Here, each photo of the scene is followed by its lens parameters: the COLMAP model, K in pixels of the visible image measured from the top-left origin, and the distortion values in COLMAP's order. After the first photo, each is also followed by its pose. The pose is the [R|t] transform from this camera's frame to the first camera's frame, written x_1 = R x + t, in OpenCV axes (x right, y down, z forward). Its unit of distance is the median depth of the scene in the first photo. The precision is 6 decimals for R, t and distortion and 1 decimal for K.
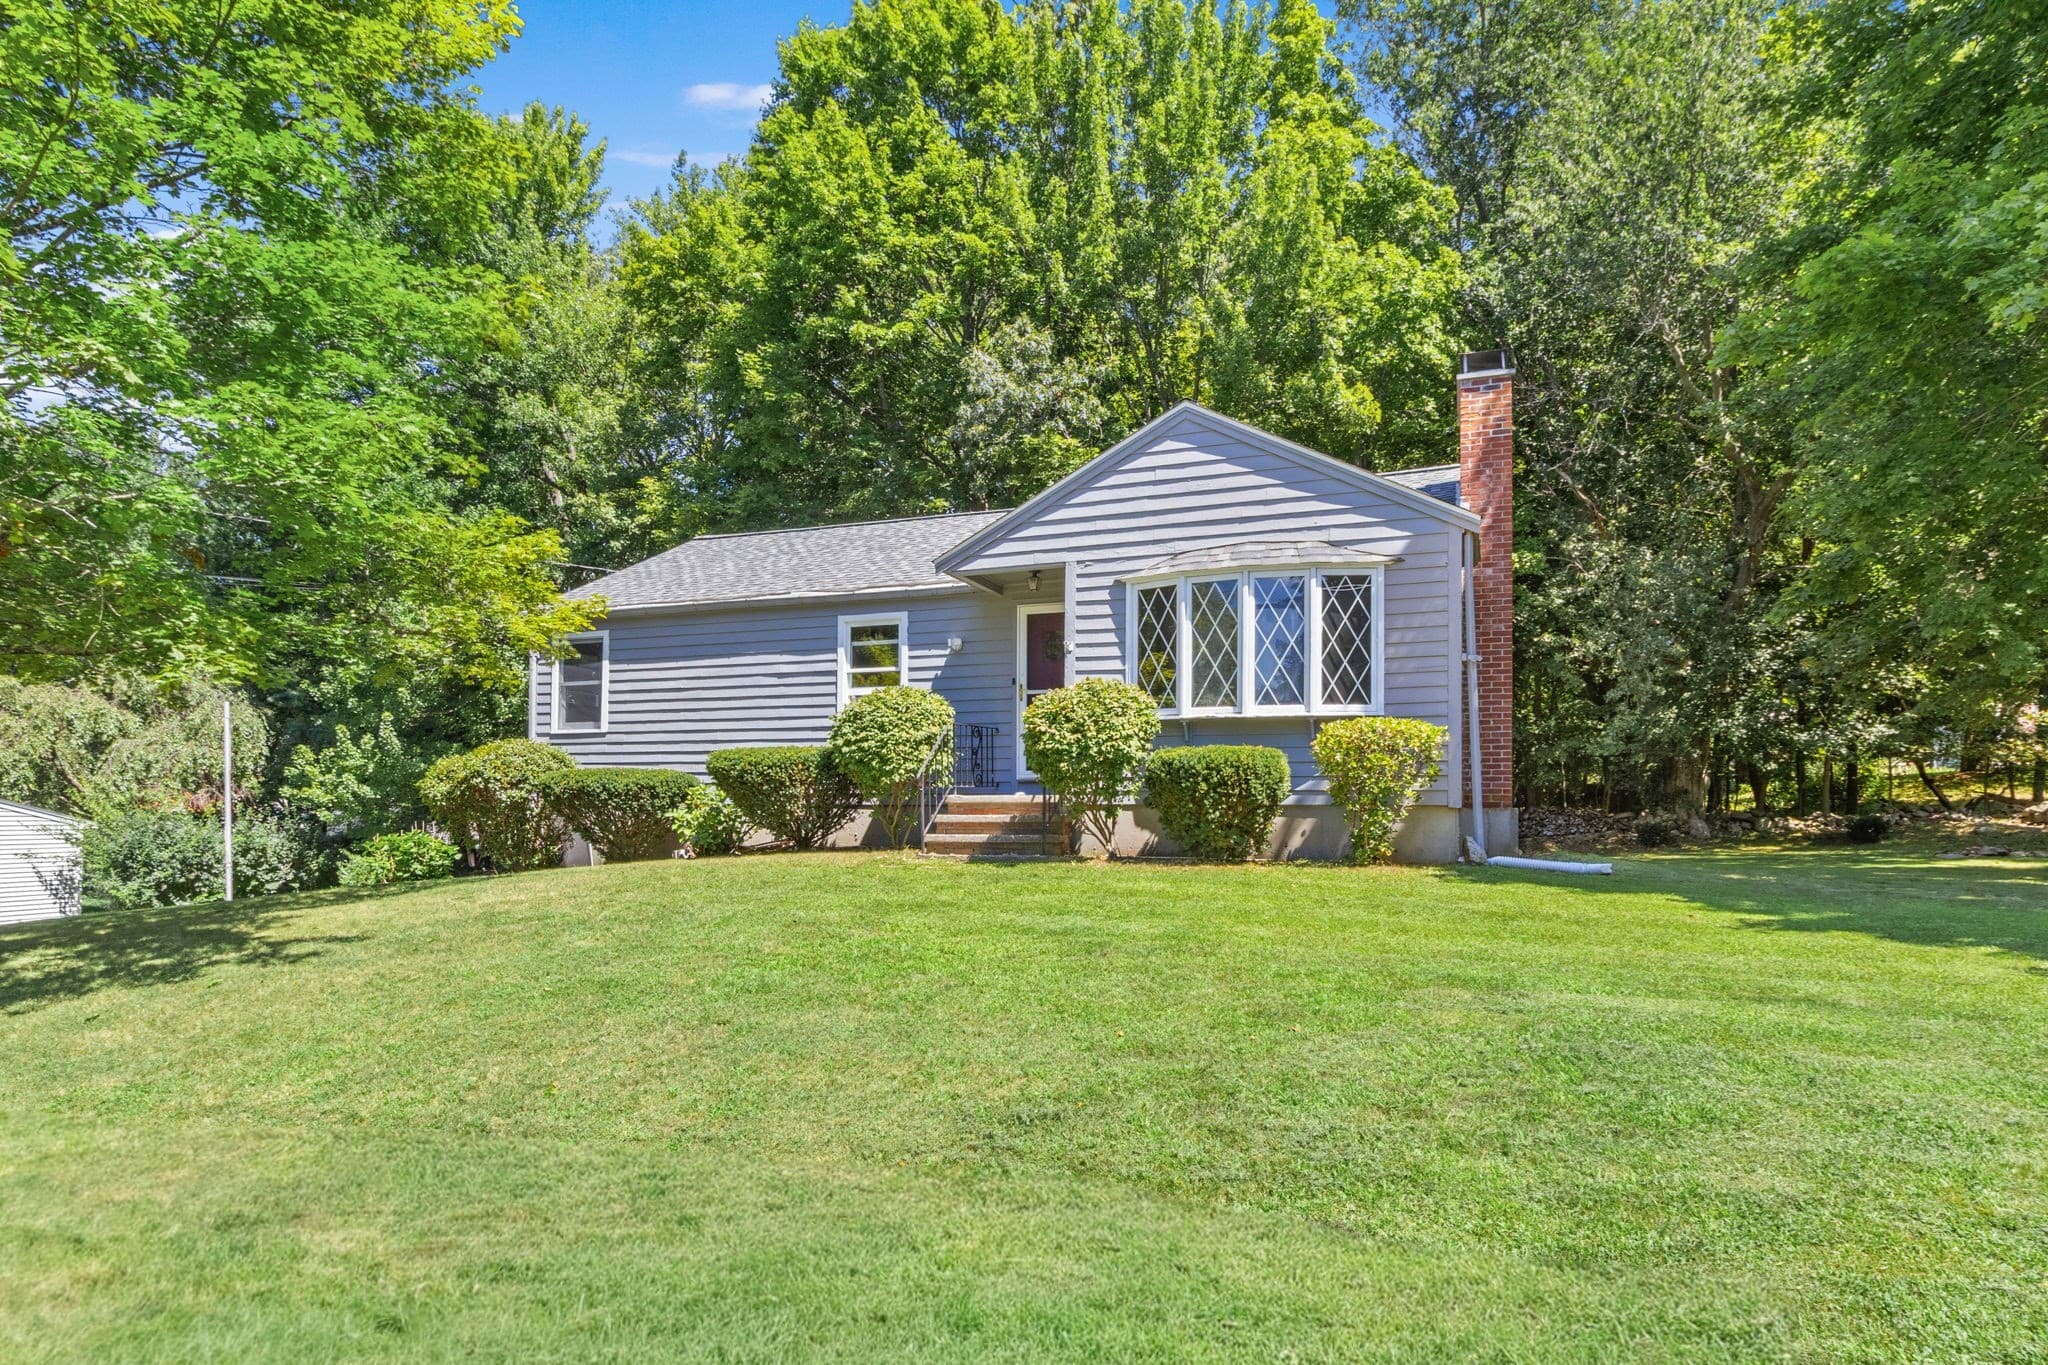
lens RADIAL K [[998.5, 0, 1055.4], [0, 998.5, 786.8], [0, 0, 1]] dist [-0.000292, -0.000148]
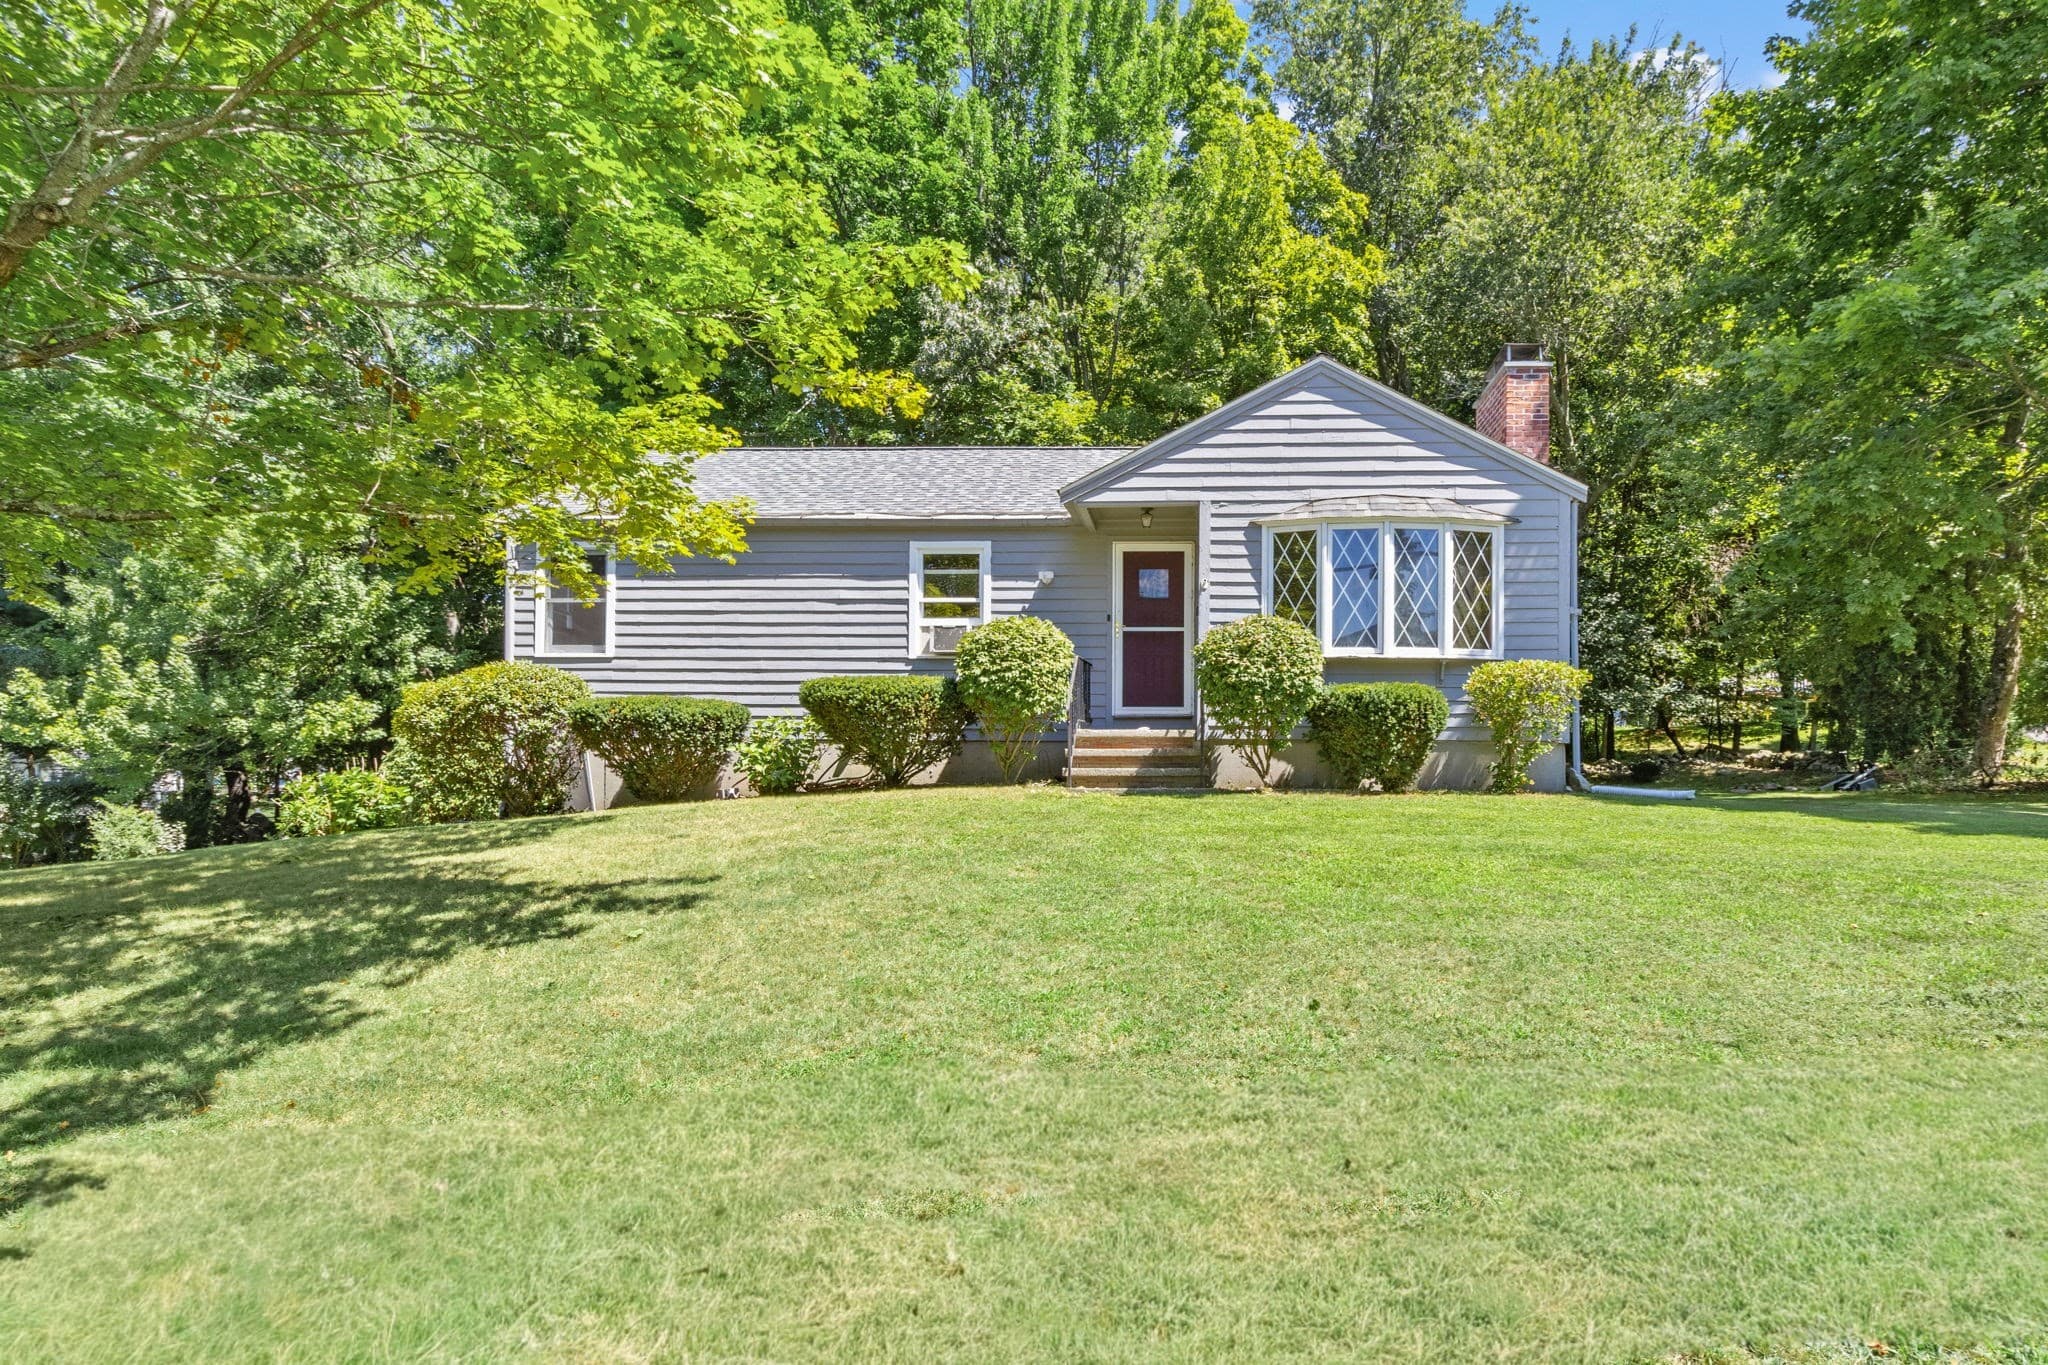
lens RADIAL K [[966.8, 0, 1131.2], [0, 966.8, 750.7], [0, 0, 1]] dist [-0.004514, -0.000681]
pose [[0.961108, 0.005032, 0.276125, -0.287598], [-0.008863, 0.999881, 0.012627, 0.015625], [-0.276029, -0.014583, 0.961039, 0.060146]]
